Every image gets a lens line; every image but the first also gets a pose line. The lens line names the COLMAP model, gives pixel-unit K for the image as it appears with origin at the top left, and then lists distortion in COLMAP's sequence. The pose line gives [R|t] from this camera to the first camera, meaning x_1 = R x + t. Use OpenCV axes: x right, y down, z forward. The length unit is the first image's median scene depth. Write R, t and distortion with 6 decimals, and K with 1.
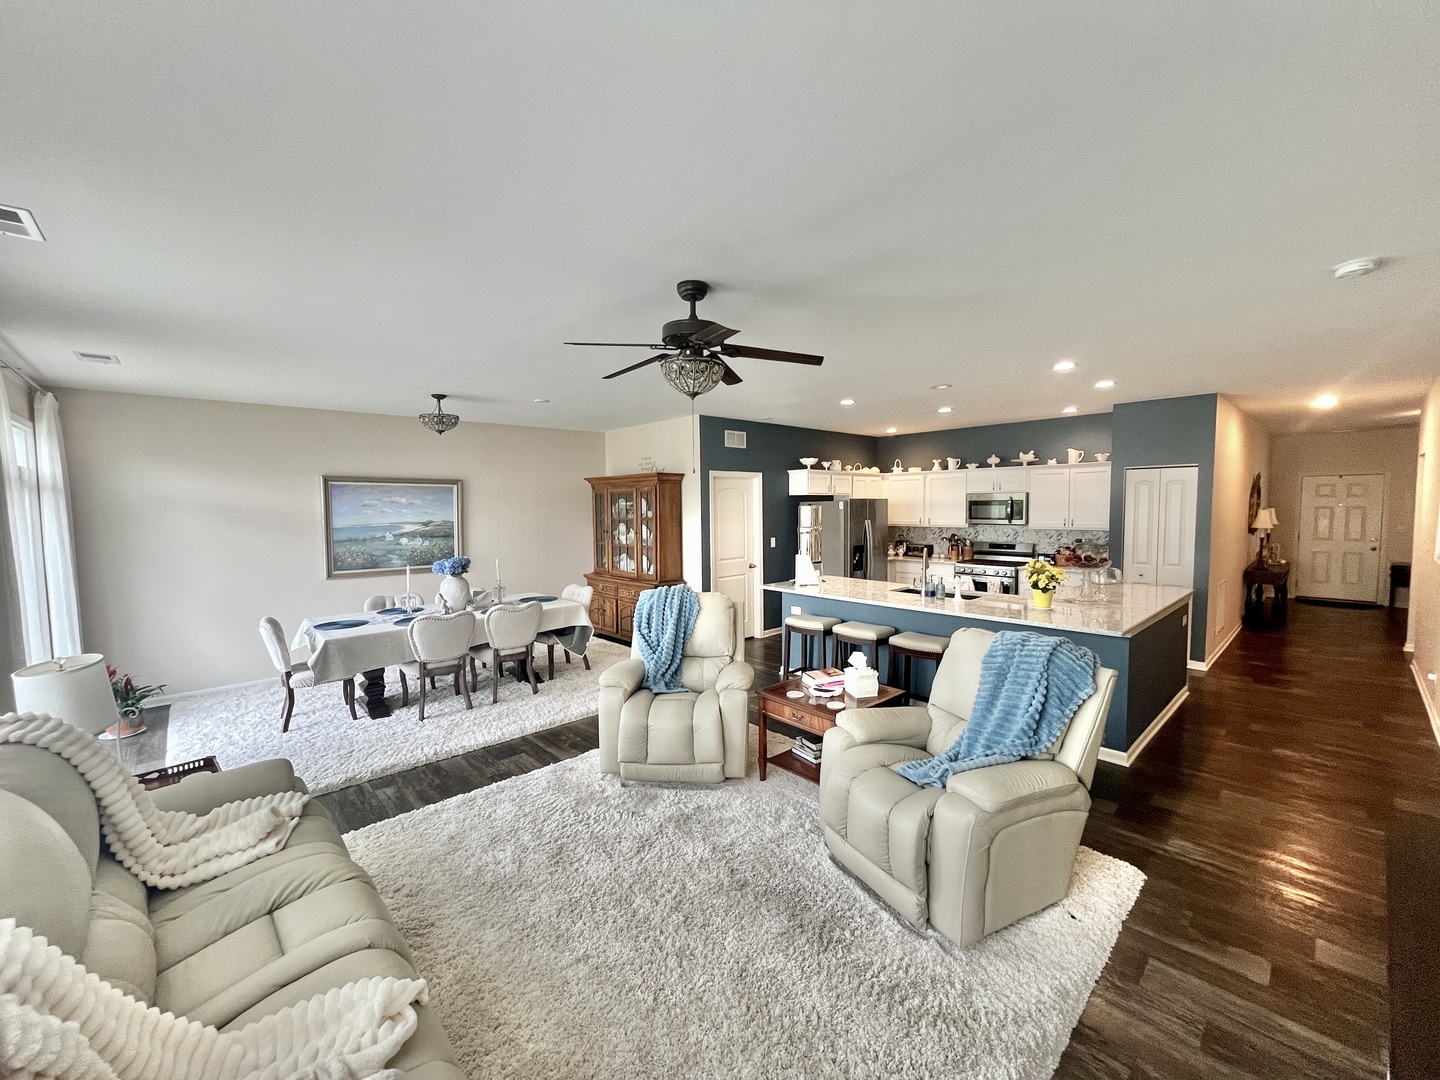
lens RADIAL K [[579.7, 0, 717.4], [0, 579.7, 540.6], [0, 0, 1]] dist [0.008870, -0.000057]
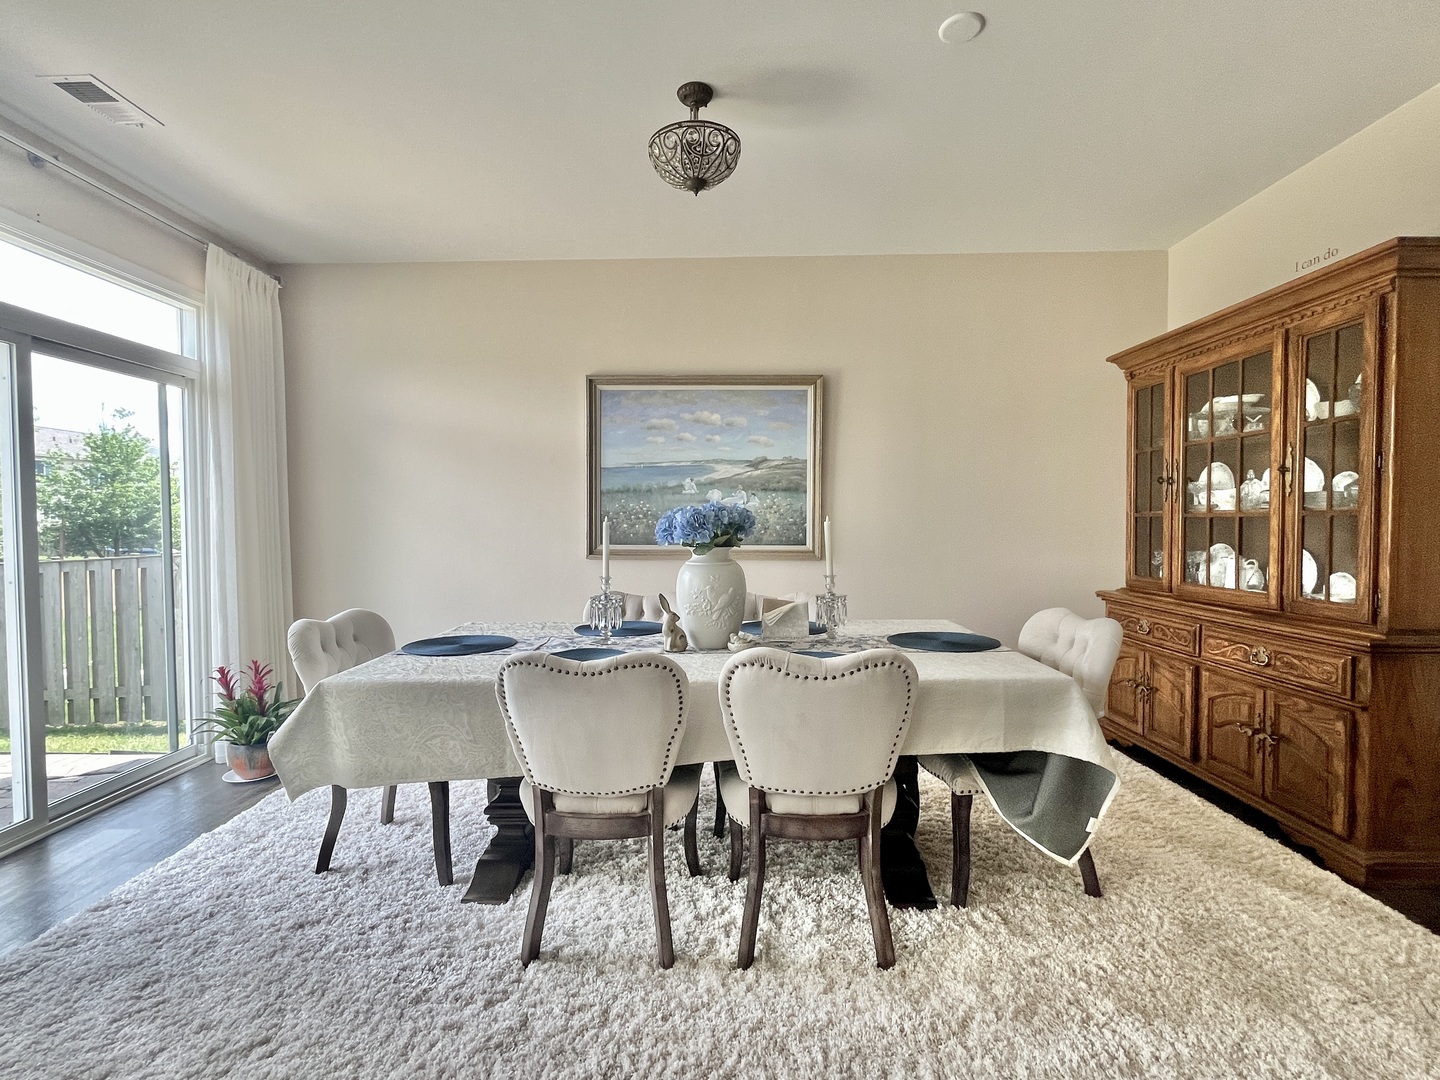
lens RADIAL K [[668.2, 0, 715.7], [0, 668.2, 538.4], [0, 0, 1]] dist [-0.000185, 0.000342]
pose [[0.724525, 0.024369, -0.688818, -0.118455], [-0.044116, 0.998965, -0.011061, 0.044767], [0.687836, 0.038402, 0.724850, 0.549504]]
